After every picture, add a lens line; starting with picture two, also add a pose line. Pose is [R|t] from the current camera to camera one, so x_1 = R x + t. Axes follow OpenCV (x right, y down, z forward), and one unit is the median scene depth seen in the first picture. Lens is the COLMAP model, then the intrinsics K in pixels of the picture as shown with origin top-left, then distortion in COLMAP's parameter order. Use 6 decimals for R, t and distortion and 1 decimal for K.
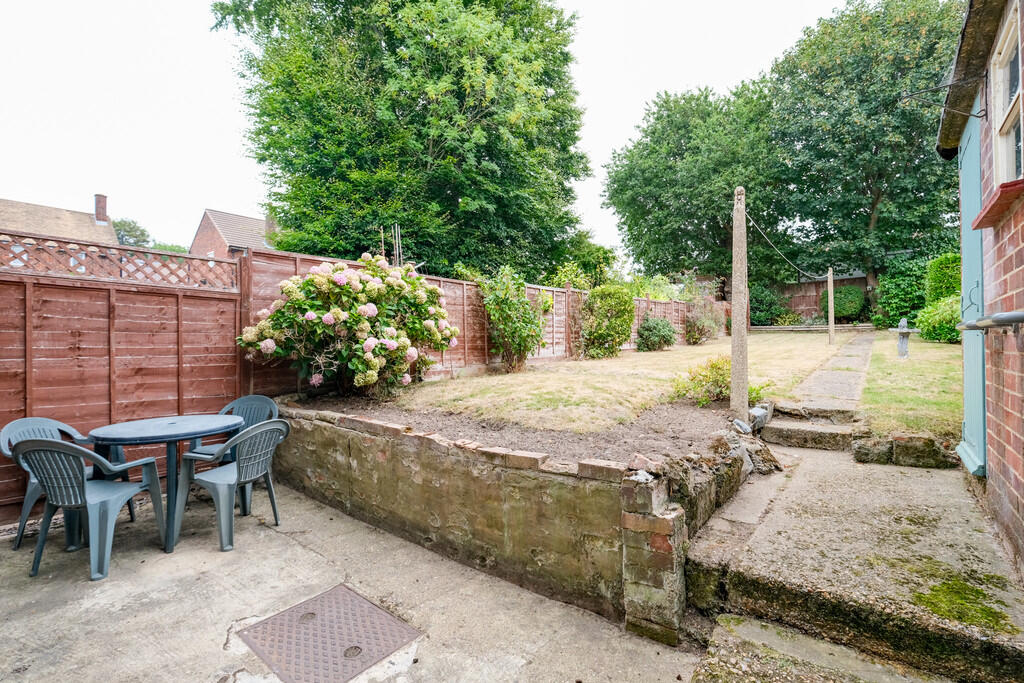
lens RADIAL K [[463.5, 0, 512.0], [0, 463.5, 341.5], [0, 0, 1]] dist [-0.000901, -0.000128]
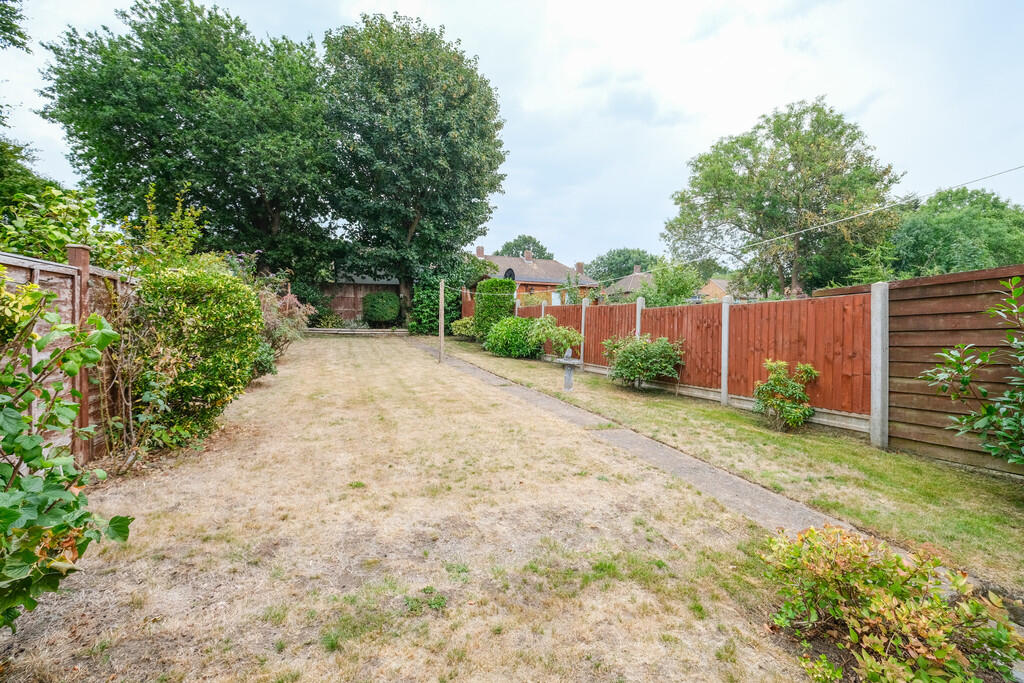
lens RADIAL K [[442.0, 0, 512.0], [0, 442.0, 341.5], [0, 0, 1]] dist [-0.001510, 0.000164]
pose [[0.491015, -0.008133, 0.871113, -0.004204], [-0.017686, 0.999657, 0.019303, -0.031872], [-0.870972, -0.024885, 0.490702, 0.253774]]
